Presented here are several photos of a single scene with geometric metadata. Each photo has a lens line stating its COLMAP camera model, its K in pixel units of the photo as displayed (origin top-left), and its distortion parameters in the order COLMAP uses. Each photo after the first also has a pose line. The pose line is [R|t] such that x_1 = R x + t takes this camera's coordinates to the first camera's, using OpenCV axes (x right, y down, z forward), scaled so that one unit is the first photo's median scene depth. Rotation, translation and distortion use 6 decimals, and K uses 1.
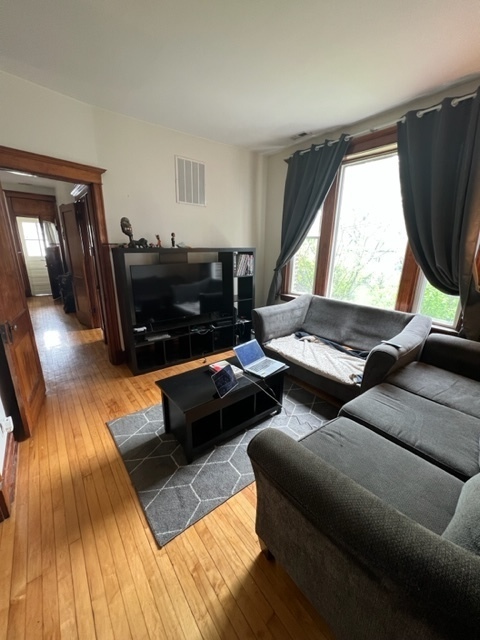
lens RADIAL K [[256.6, 0, 240.4], [0, 256.6, 318.6], [0, 0, 1]] dist [-0.000764, 0.000582]
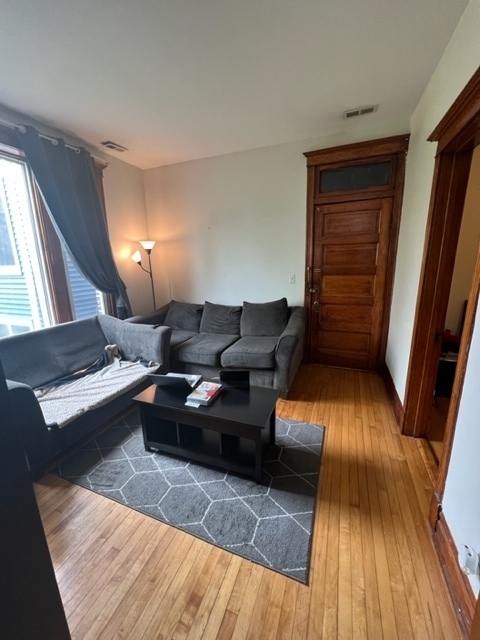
lens RADIAL K [[256.6, 0, 238.1], [0, 256.6, 320.0], [0, 0, 1]] dist [-0.000764, 0.000582]
pose [[-0.502017, -0.200910, 0.841198, -0.578856], [0.251853, 0.896528, 0.364428, -0.233849], [-0.827374, 0.394807, -0.399473, 0.815968]]
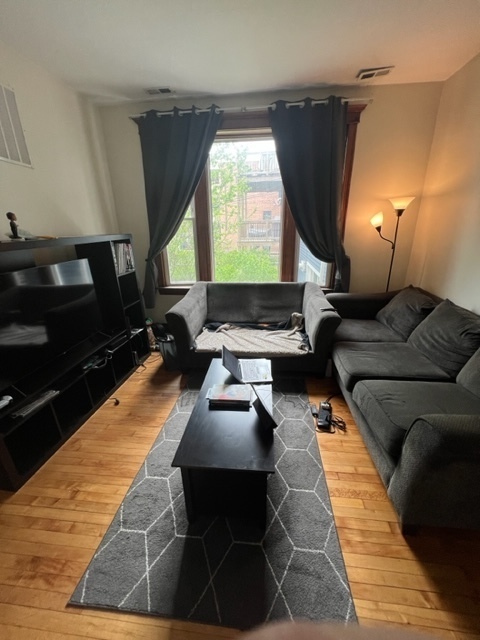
lens RADIAL K [[256.7, 0, 241.6], [0, 256.7, 319.2], [0, 0, 1]] dist [-0.002539, 0.000693]
pose [[0.694753, -0.270085, 0.666613, -0.343857], [0.226360, 0.961828, 0.153779, -0.090564], [-0.682700, 0.044056, 0.729369, 0.281633]]
